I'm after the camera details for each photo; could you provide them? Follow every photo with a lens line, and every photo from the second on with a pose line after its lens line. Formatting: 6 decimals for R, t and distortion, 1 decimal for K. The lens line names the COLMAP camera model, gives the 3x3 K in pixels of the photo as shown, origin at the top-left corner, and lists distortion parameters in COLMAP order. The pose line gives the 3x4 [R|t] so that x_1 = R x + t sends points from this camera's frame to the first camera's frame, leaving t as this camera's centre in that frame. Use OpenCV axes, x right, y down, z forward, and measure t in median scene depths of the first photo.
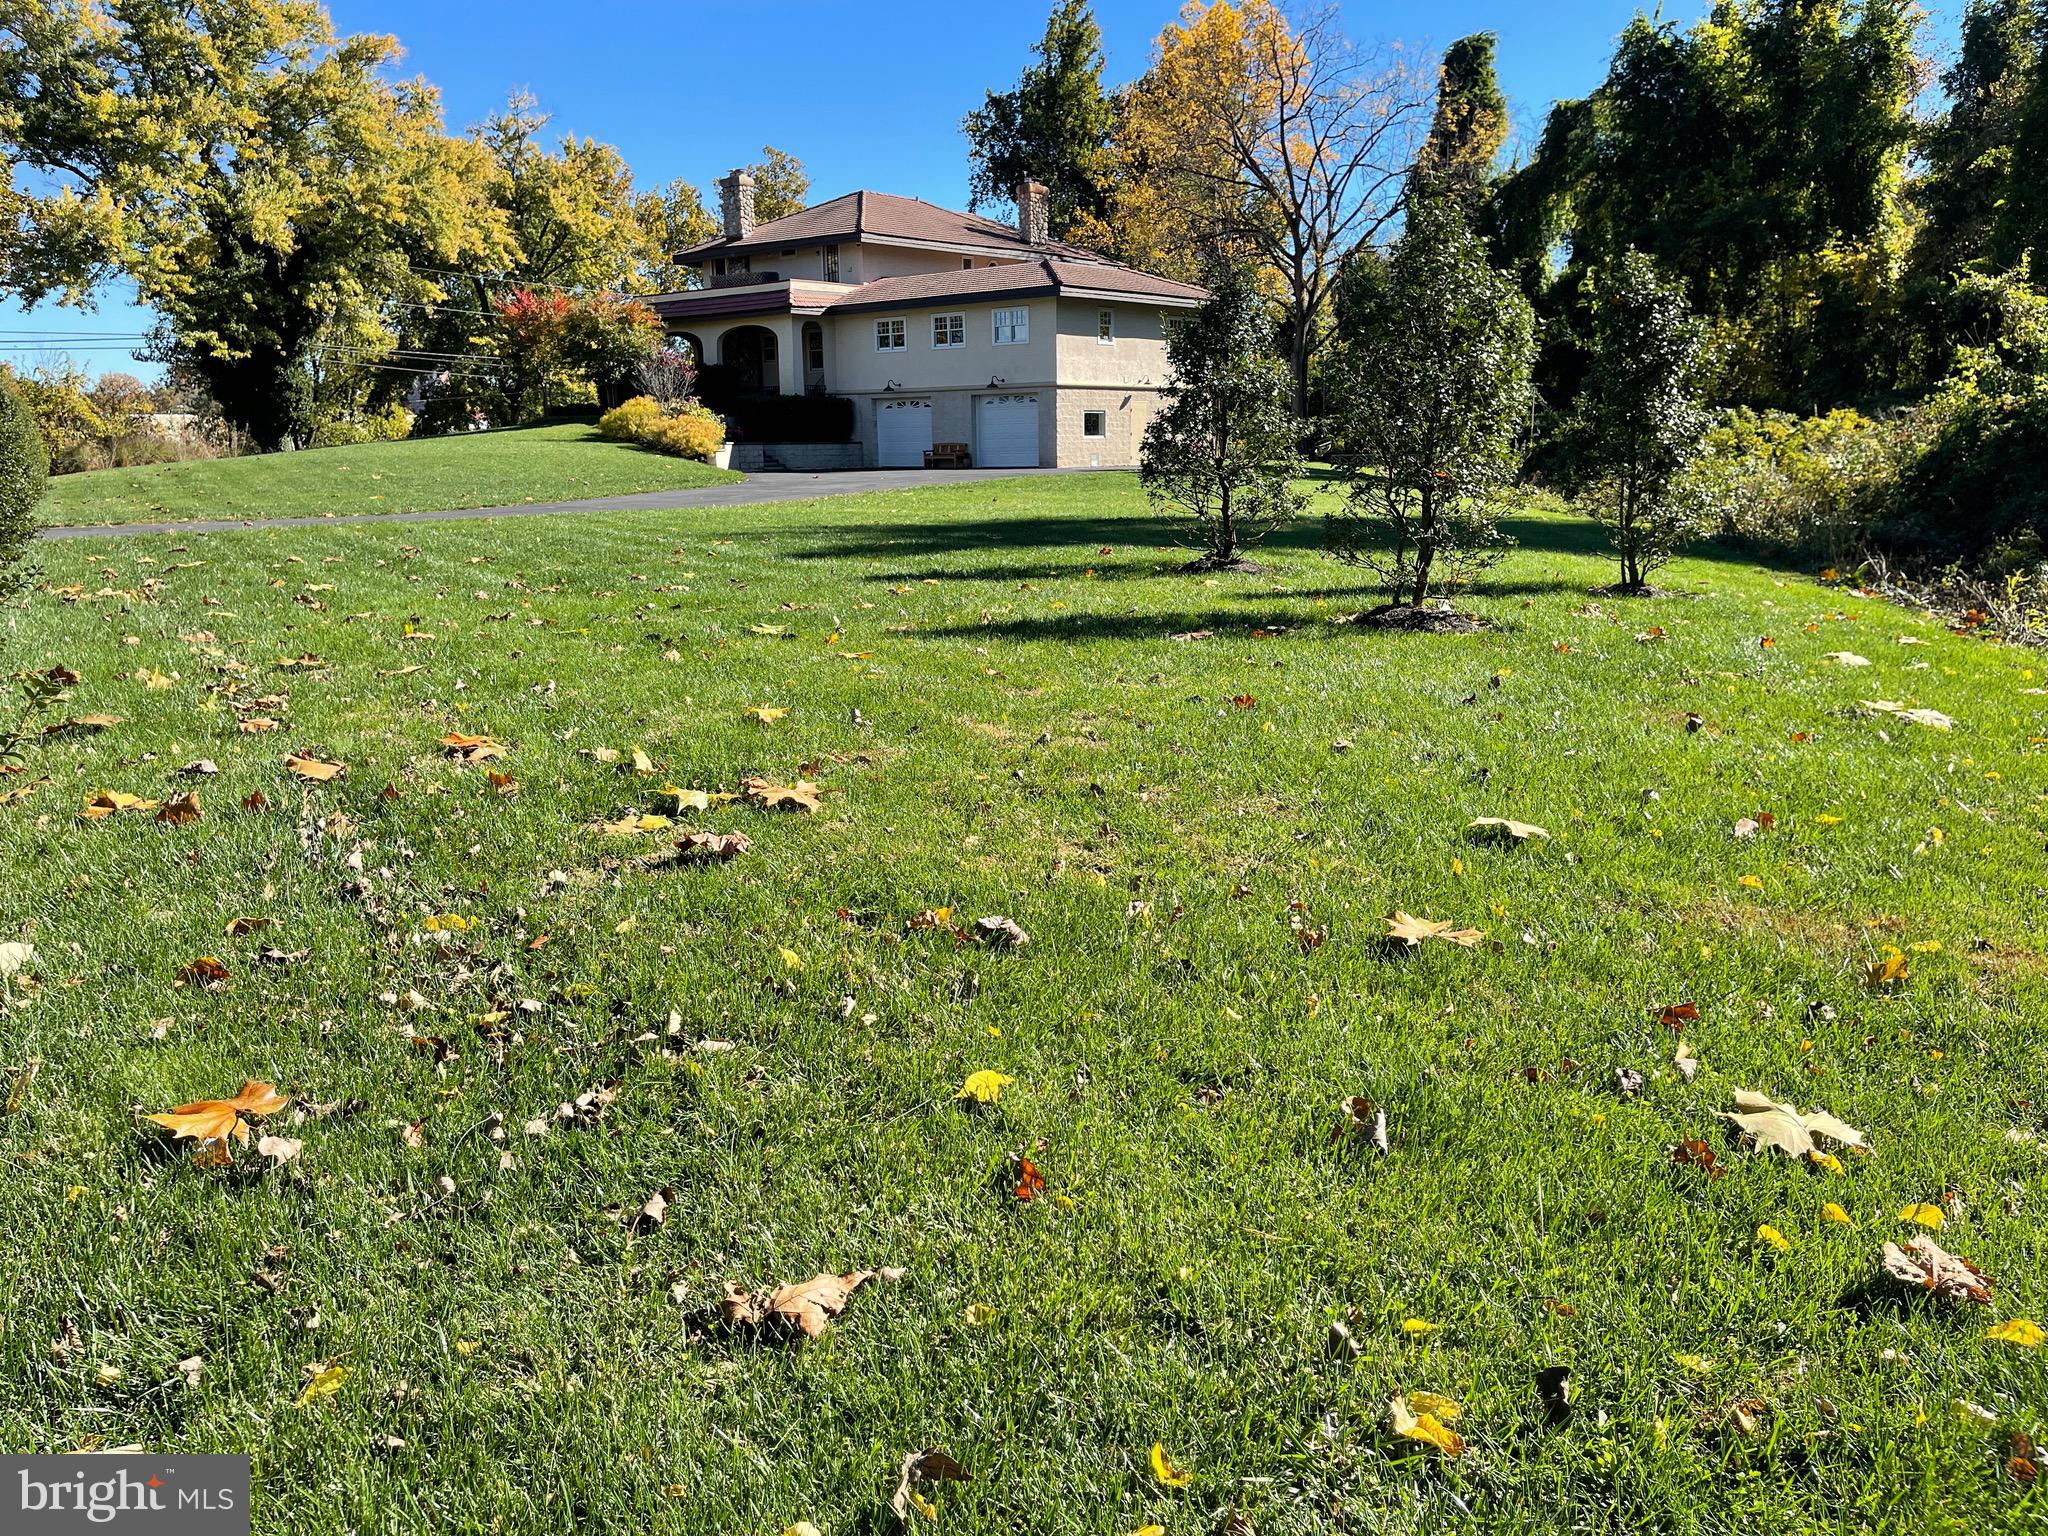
lens RADIAL K [[1554.5, 0, 1037.4], [0, 1554.5, 781.1], [0, 0, 1]] dist [0.024965, 0.003230]
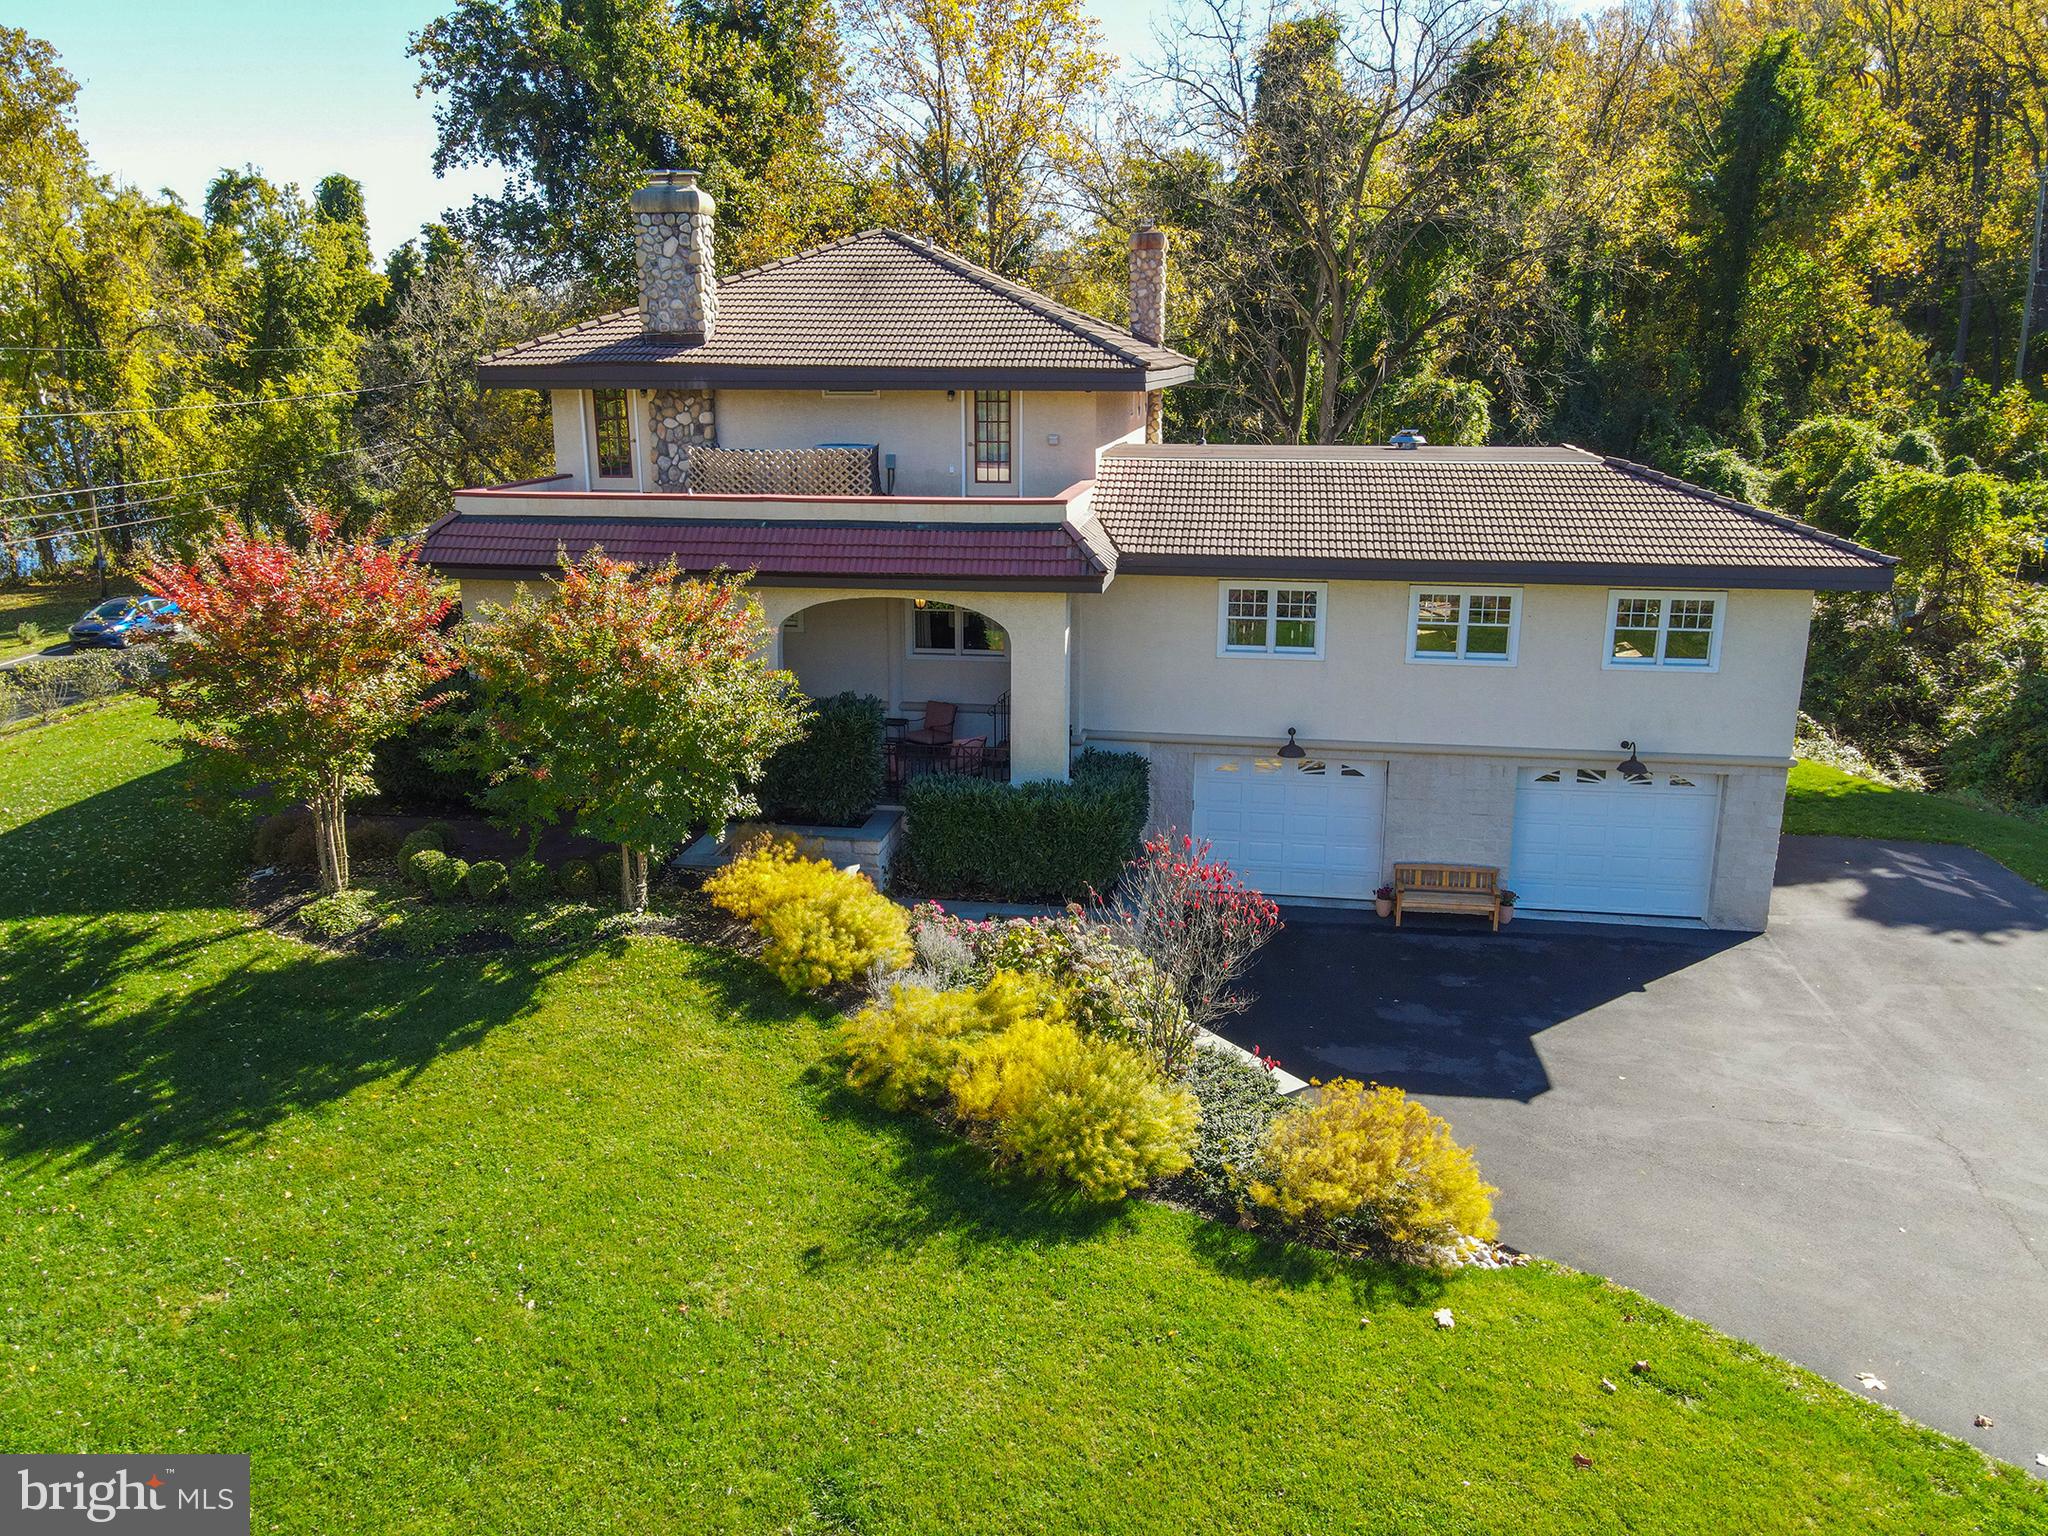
lens RADIAL K [[1497.2, 0, 1041.5], [0, 1497.2, 765.4], [0, 0, 1]] dist [-0.001987, 0.028288]
pose [[0.852022, -0.123996, 0.508610, -0.344261], [0.101424, 0.992235, 0.071995, -0.268459], [-0.513588, -0.009756, 0.857982, 0.644012]]
